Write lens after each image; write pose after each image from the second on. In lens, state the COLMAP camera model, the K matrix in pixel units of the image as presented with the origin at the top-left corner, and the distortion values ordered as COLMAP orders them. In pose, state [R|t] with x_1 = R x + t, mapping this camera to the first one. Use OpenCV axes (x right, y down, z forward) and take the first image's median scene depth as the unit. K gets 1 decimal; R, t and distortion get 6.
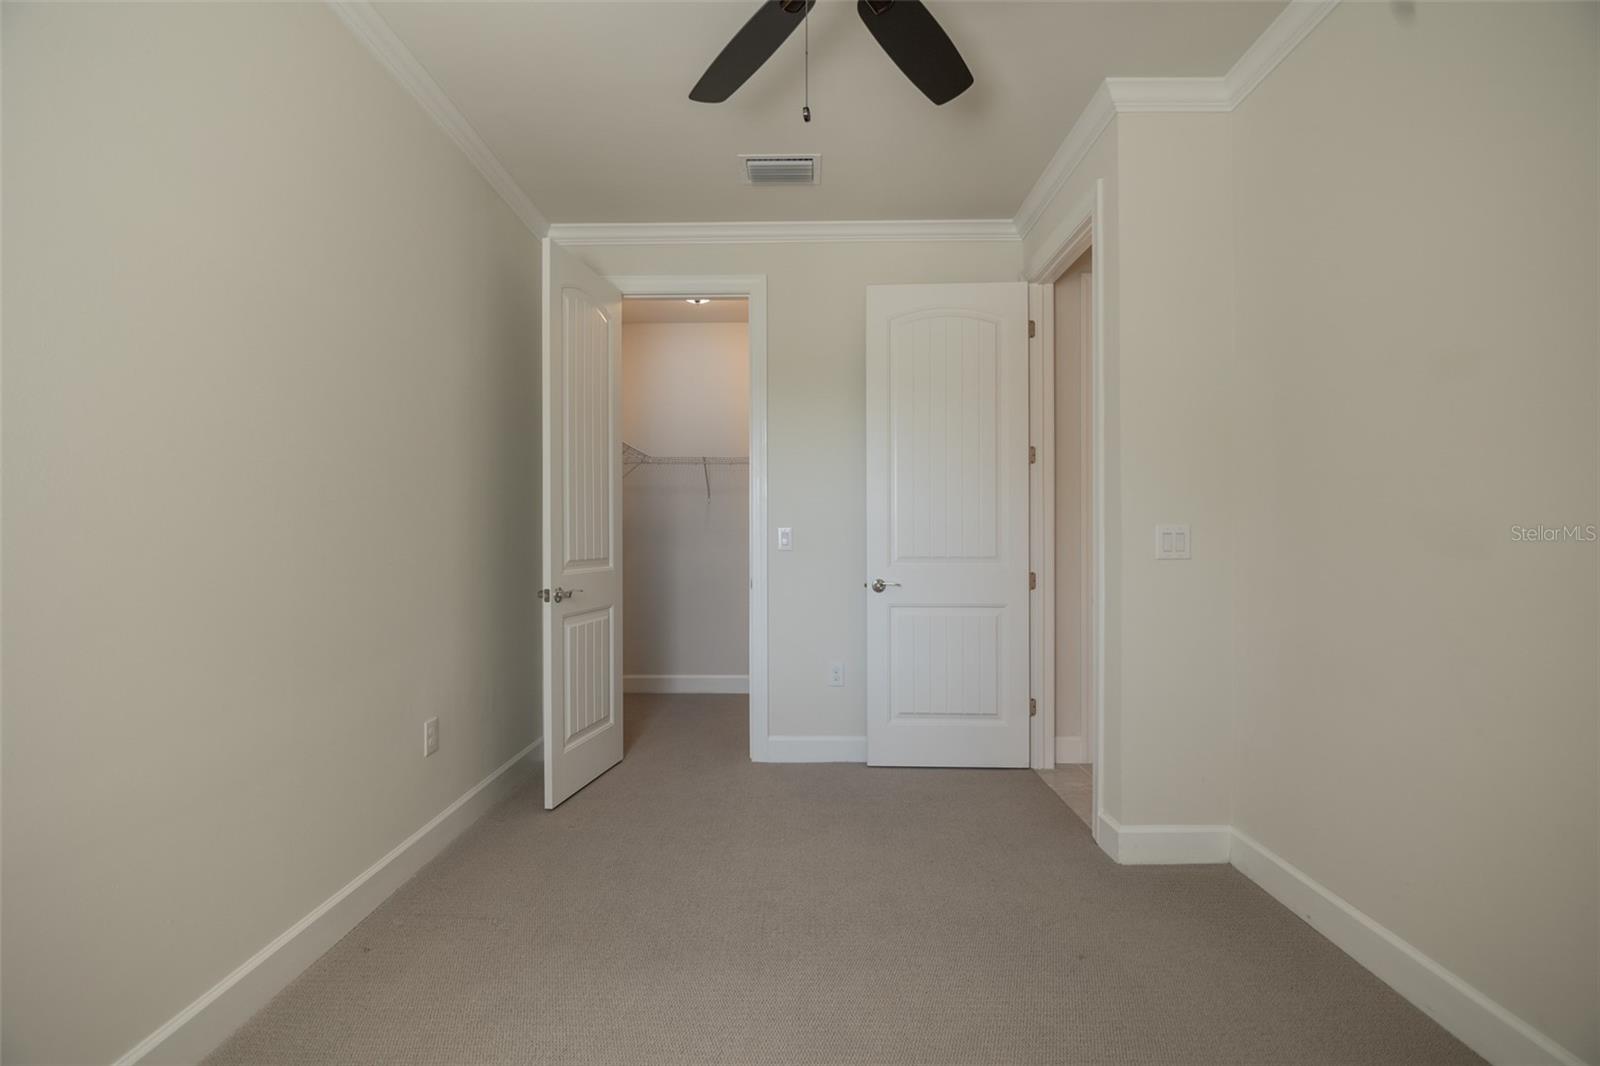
lens RADIAL K [[725.4, 0, 799.9], [0, 725.4, 527.5], [0, 0, 1]] dist [-0.009859, -0.004583]
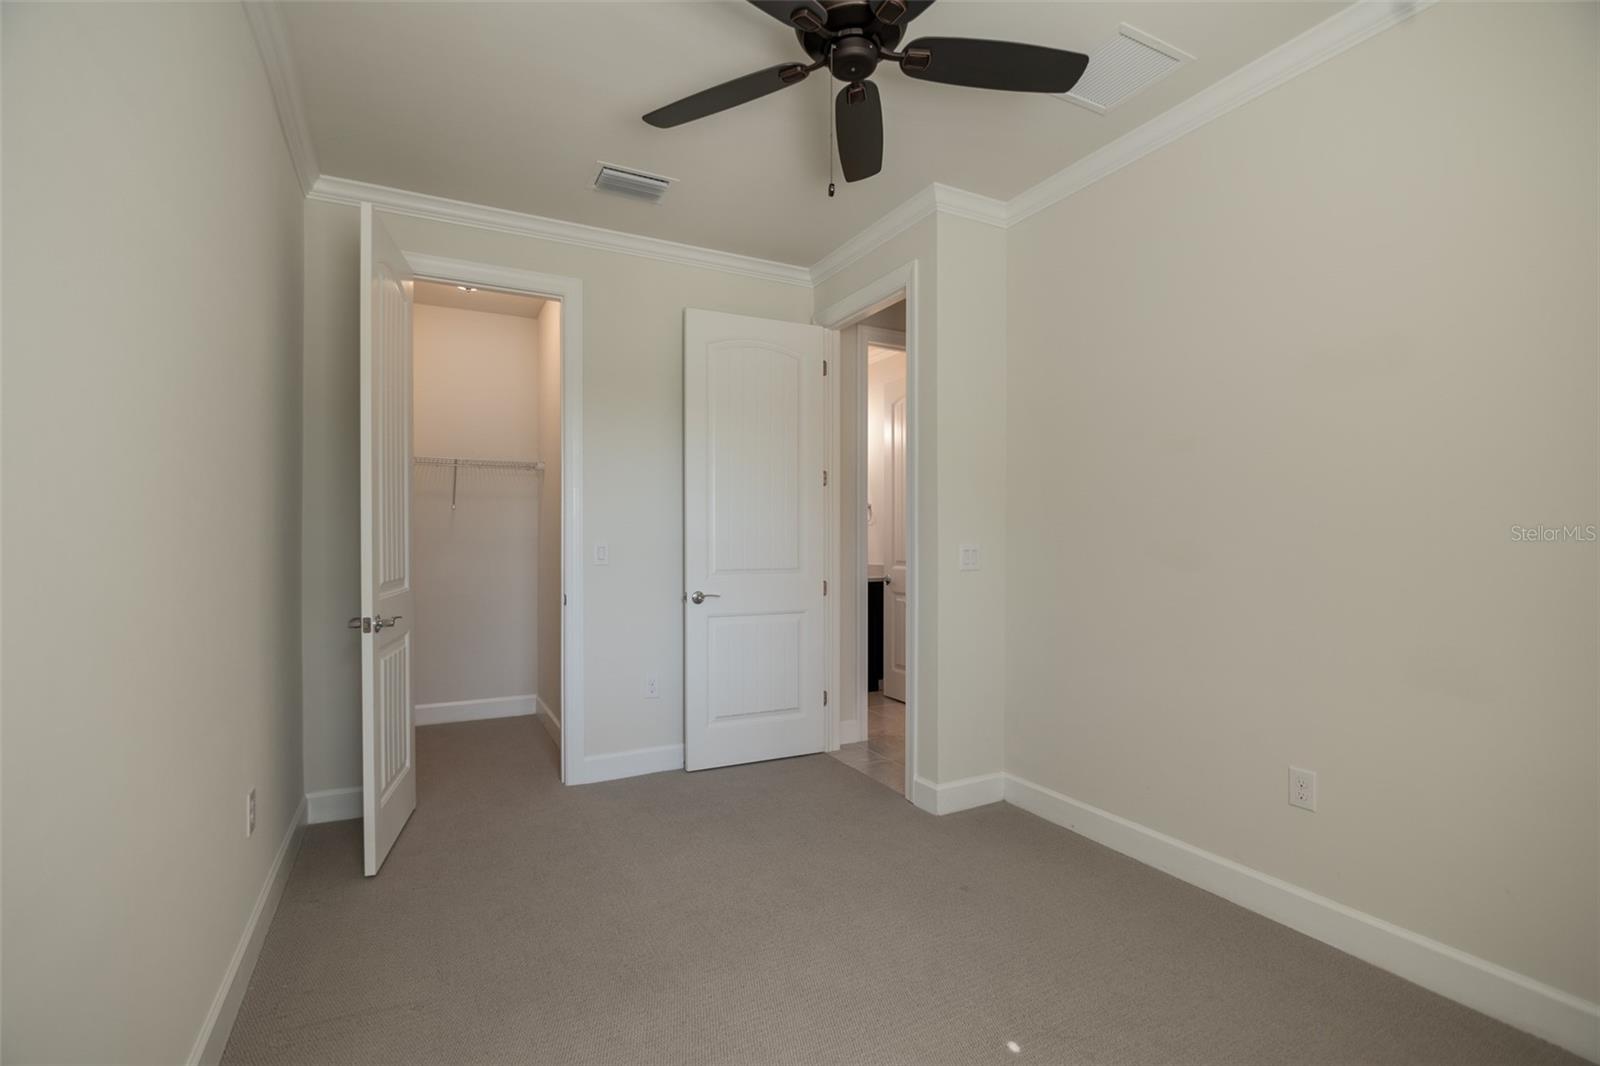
lens RADIAL K [[725.4, 0, 799.0], [0, 725.4, 531.8], [0, 0, 1]] dist [-0.009859, -0.004583]
pose [[0.878003, 0.006141, 0.478616, -0.266788], [-0.008003, 0.999966, 0.001851, -0.018003], [-0.478588, -0.005456, 0.878022, 0.013402]]
